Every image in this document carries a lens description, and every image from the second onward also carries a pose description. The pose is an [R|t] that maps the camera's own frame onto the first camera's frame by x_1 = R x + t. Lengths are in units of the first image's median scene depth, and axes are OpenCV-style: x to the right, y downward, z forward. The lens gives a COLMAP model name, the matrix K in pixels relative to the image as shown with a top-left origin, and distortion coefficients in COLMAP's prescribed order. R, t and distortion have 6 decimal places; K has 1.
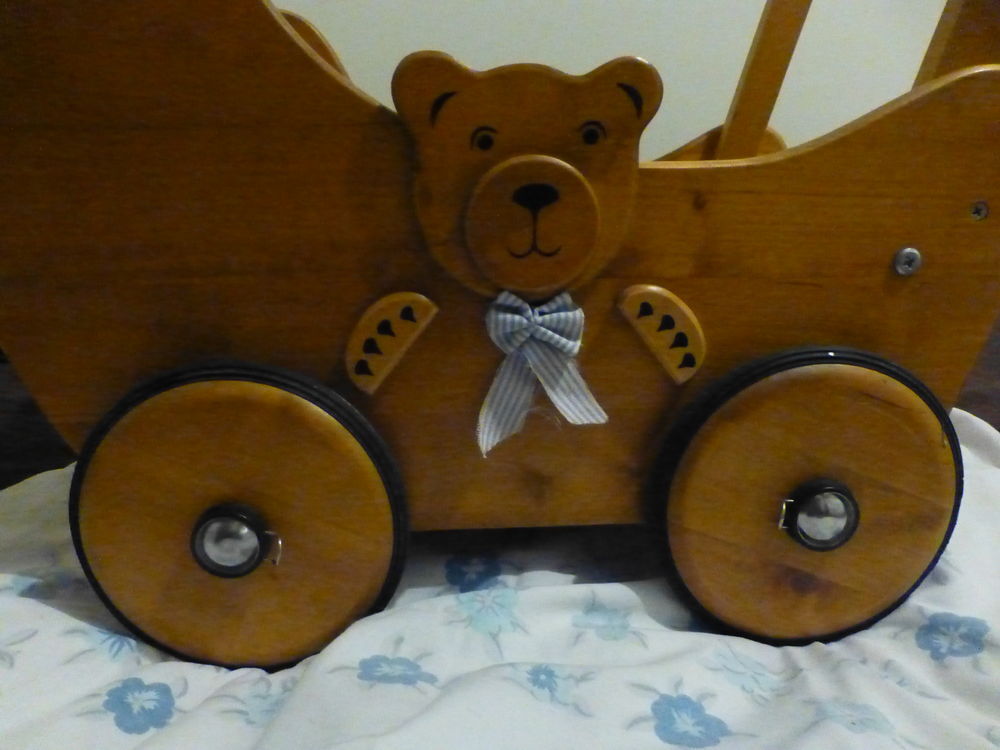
lens RADIAL K [[724.0, 0, 500.0], [0, 724.0, 375.0], [0, 0, 1]] dist [-0.027470, -0.000443]
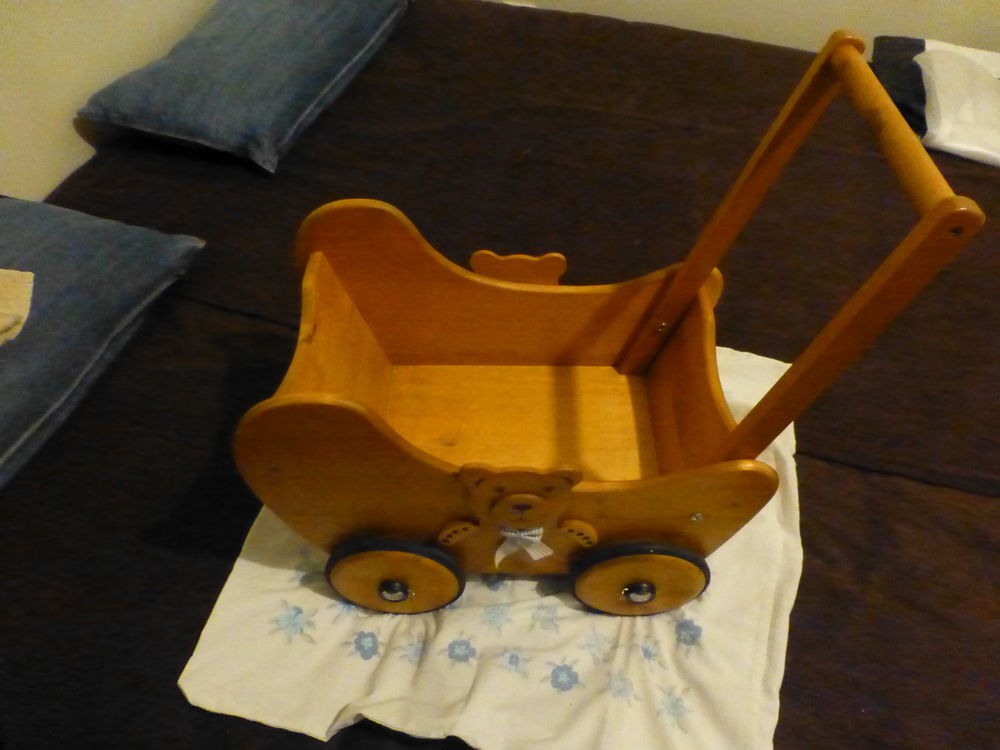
lens RADIAL K [[726.3, 0, 505.8], [0, 726.3, 371.0], [0, 0, 1]] dist [-0.001080, -0.002908]
pose [[0.997394, 0.062174, -0.036599, 0.054480], [-0.031154, 0.828713, 0.558807, -1.848360], [0.065074, -0.556210, 0.828490, -0.631223]]
